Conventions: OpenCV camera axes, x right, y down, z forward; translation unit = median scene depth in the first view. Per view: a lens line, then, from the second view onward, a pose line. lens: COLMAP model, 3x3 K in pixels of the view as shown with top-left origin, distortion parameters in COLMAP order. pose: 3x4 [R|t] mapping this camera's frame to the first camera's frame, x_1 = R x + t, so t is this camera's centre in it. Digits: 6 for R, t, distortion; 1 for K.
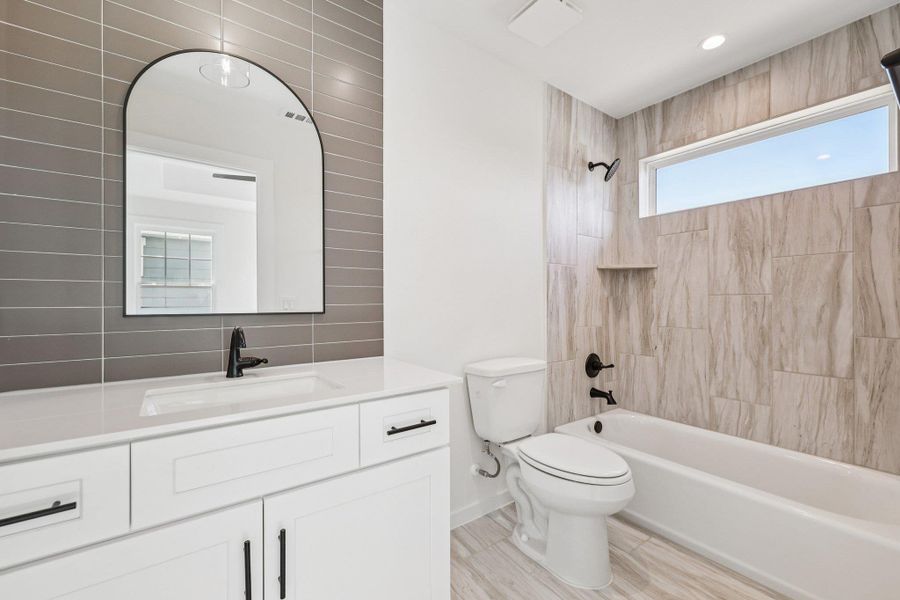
lens RADIAL K [[378.1, 0, 447.5], [0, 378.1, 301.7], [0, 0, 1]] dist [-0.003638, 0.000921]
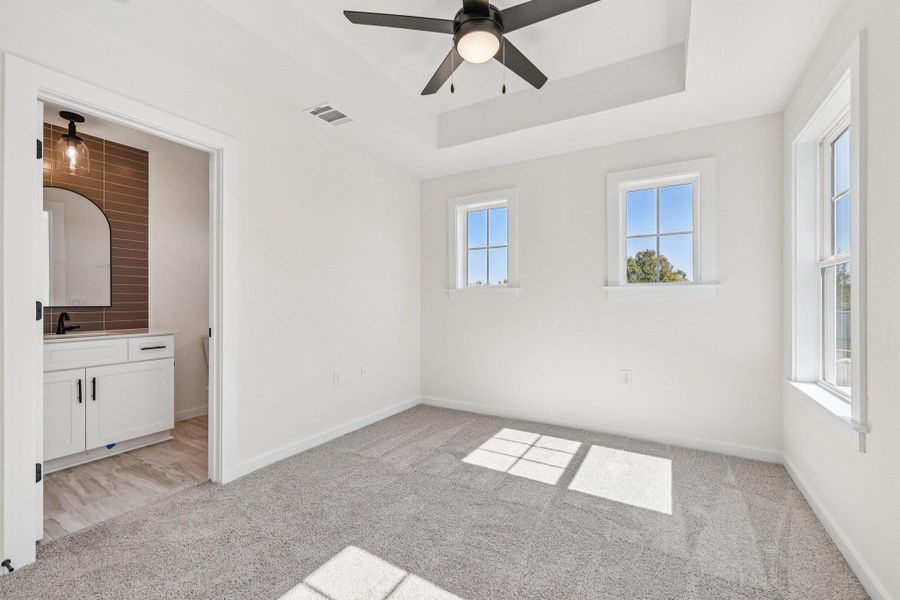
lens RADIAL K [[378.1, 0, 448.5], [0, 378.1, 302.4], [0, 0, 1]] dist [-0.003638, 0.000921]
pose [[0.915760, 0.001397, 0.401724, 0.646768], [-0.005491, 0.999944, 0.009039, -0.025372], [-0.401689, -0.010483, 0.915716, -1.978917]]
